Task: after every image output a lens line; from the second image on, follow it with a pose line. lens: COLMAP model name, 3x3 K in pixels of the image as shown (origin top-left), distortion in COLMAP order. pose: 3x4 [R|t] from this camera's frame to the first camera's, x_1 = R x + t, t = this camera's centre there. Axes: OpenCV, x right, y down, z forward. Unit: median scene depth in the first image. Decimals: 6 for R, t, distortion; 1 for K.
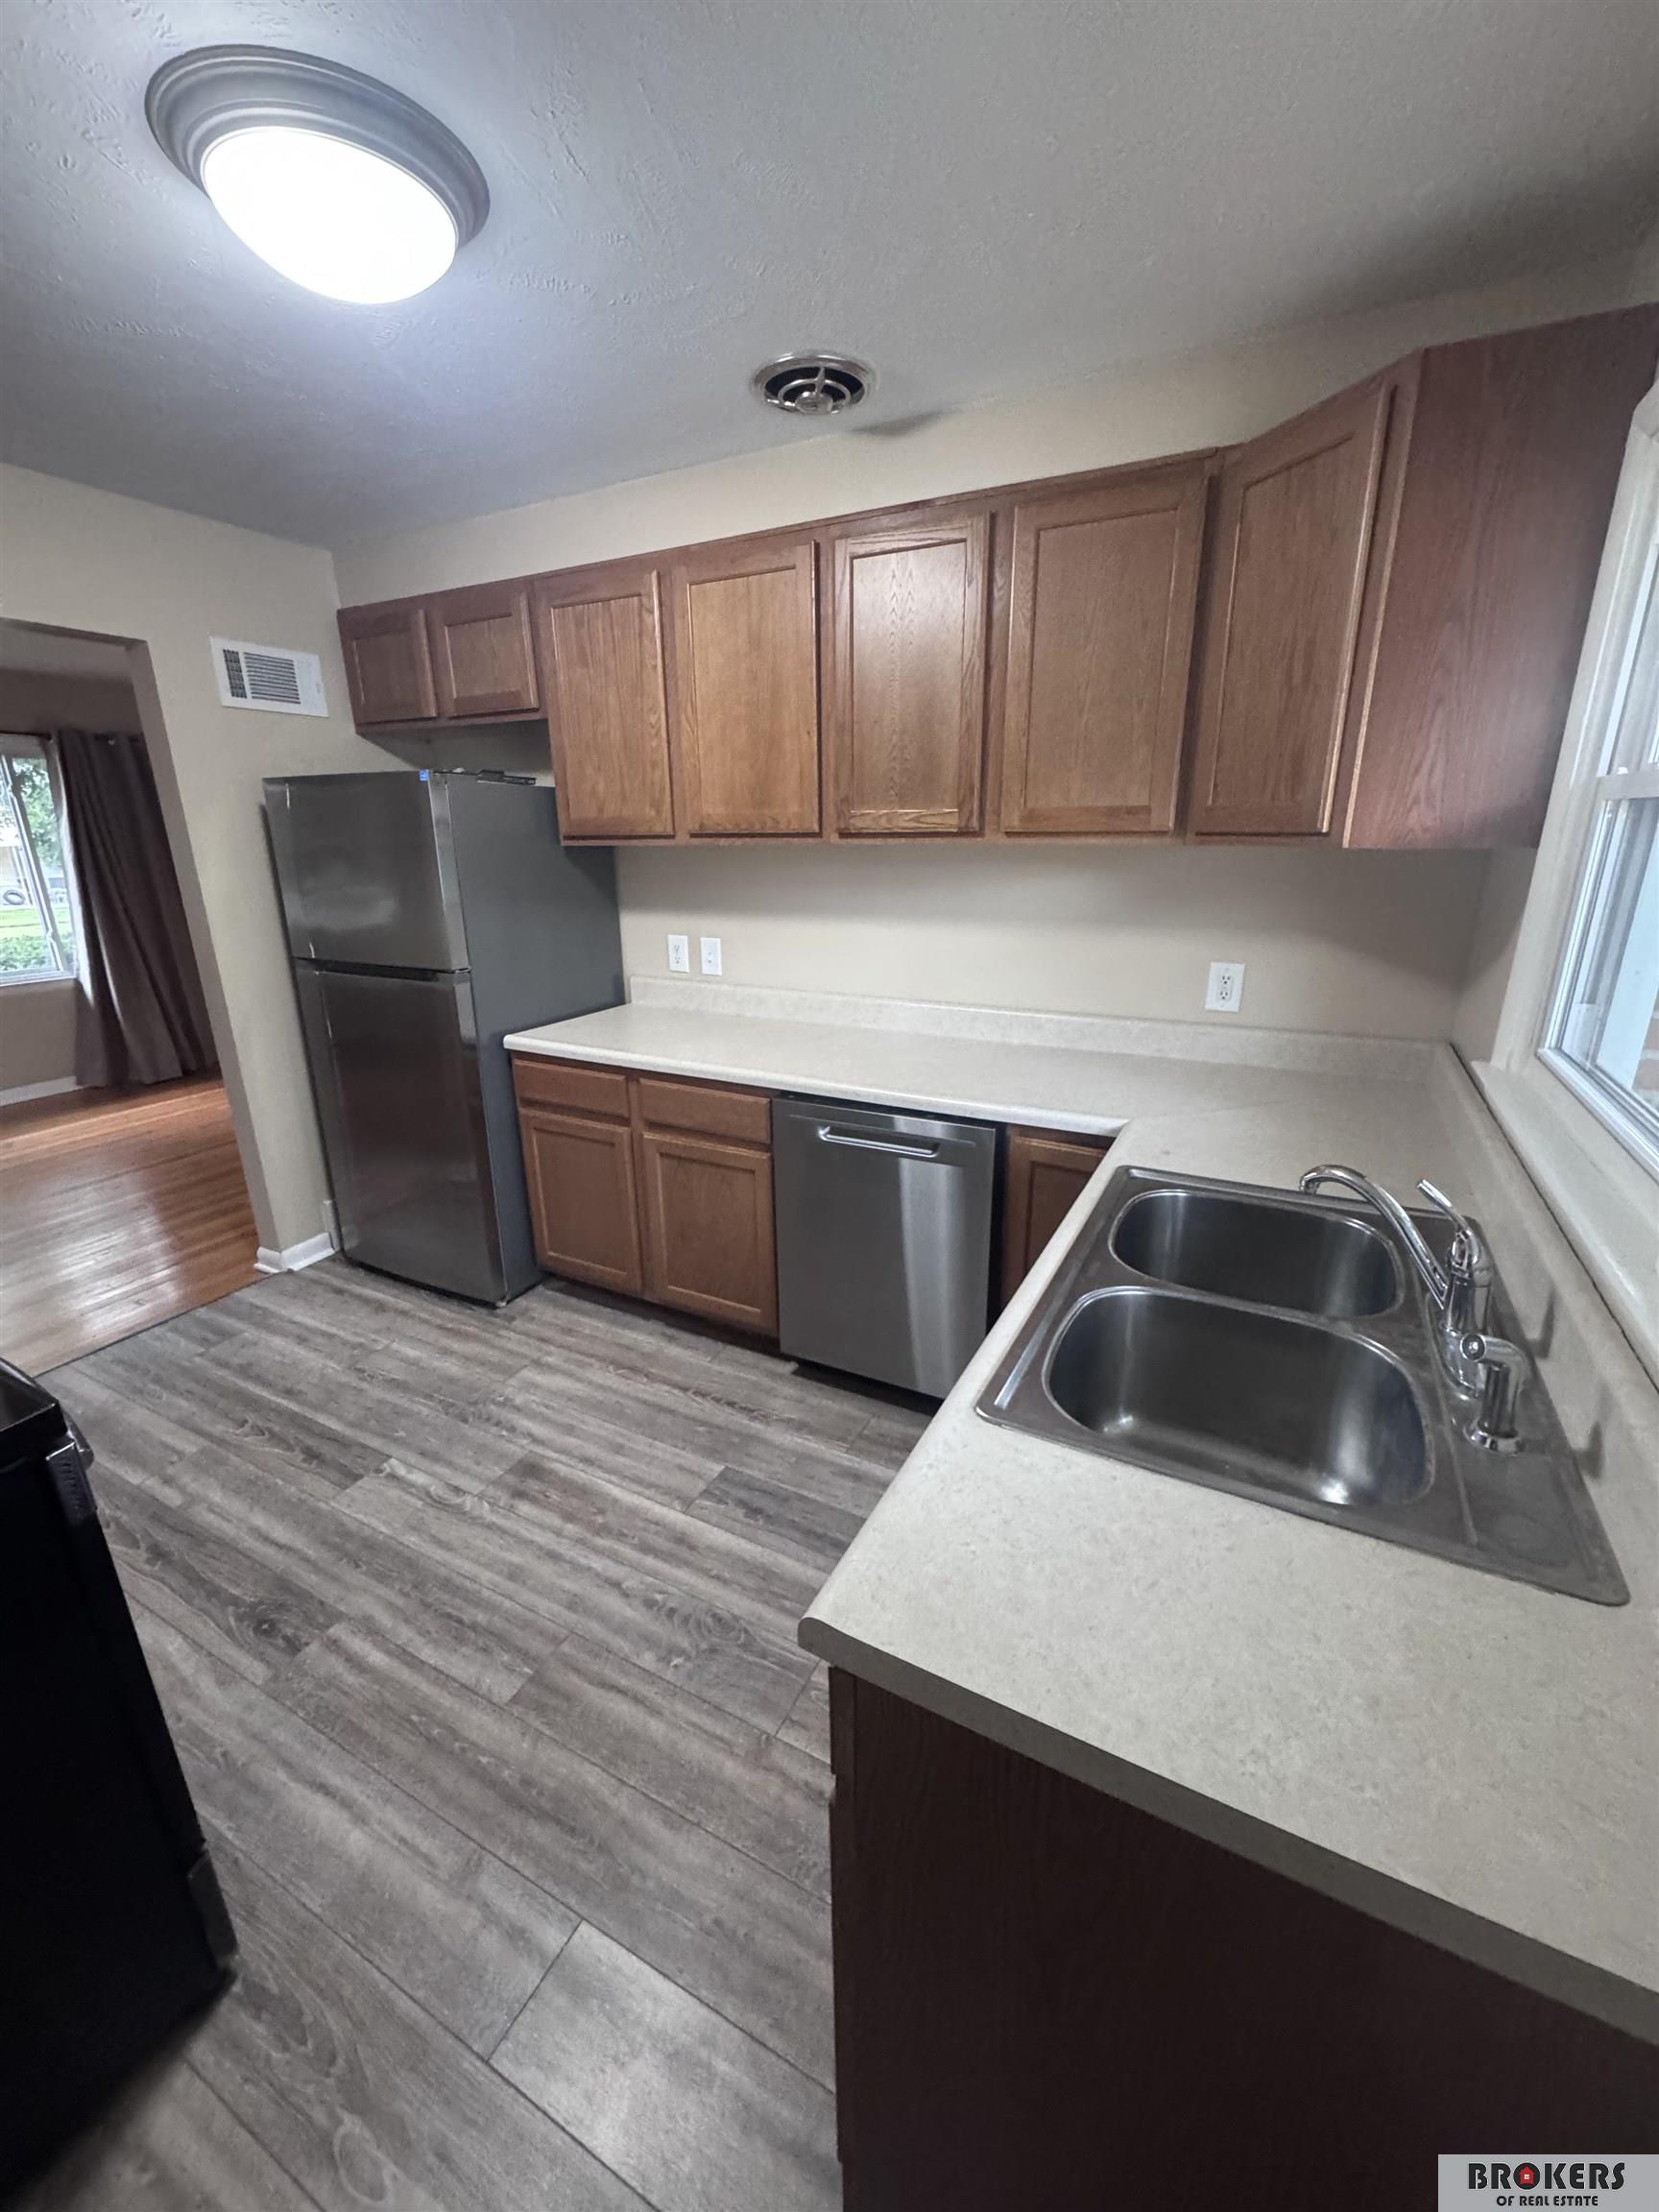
lens RADIAL K [[887.1, 0, 833.9], [0, 887.1, 1107.0], [0, 0, 1]] dist [-0.001834, -0.000185]
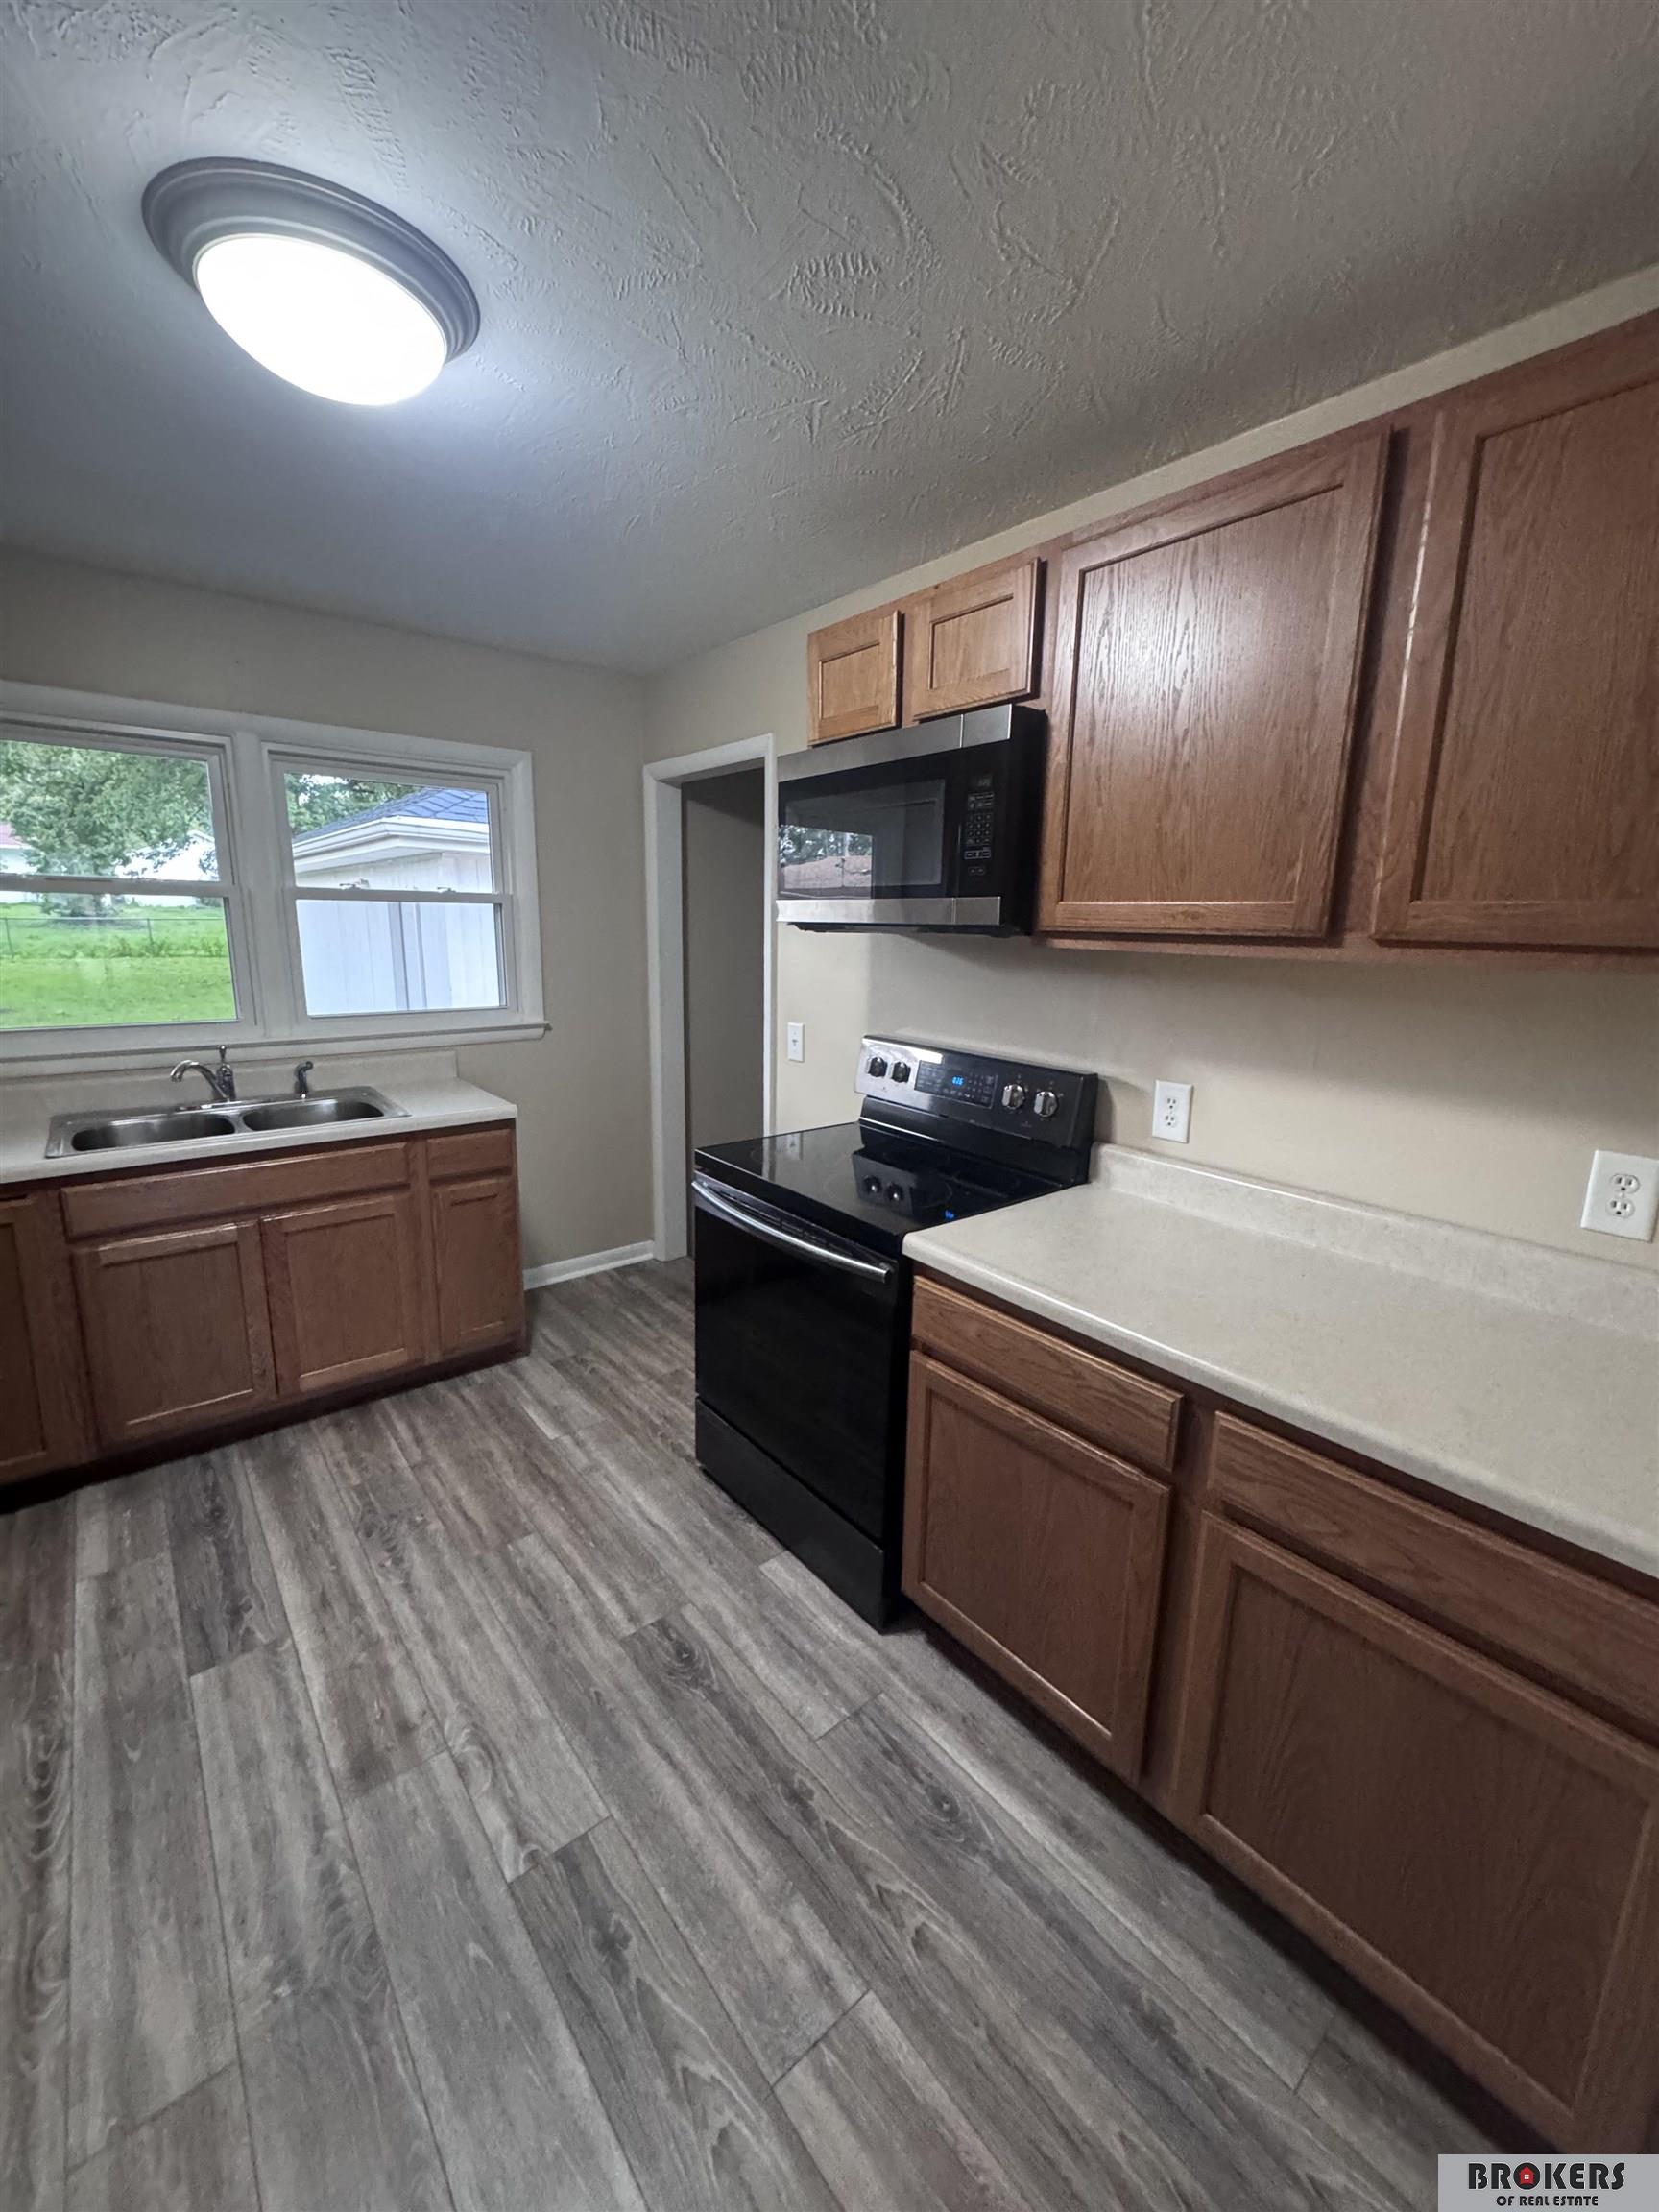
lens RADIAL K [[887.1, 0, 829.7], [0, 887.1, 1102.1], [0, 0, 1]] dist [-0.001834, -0.000185]
pose [[-0.921629, -0.086033, 0.378416, -1.020208], [0.104554, 0.884012, 0.455621, -0.402463], [-0.373723, 0.459478, -0.805736, 1.324493]]
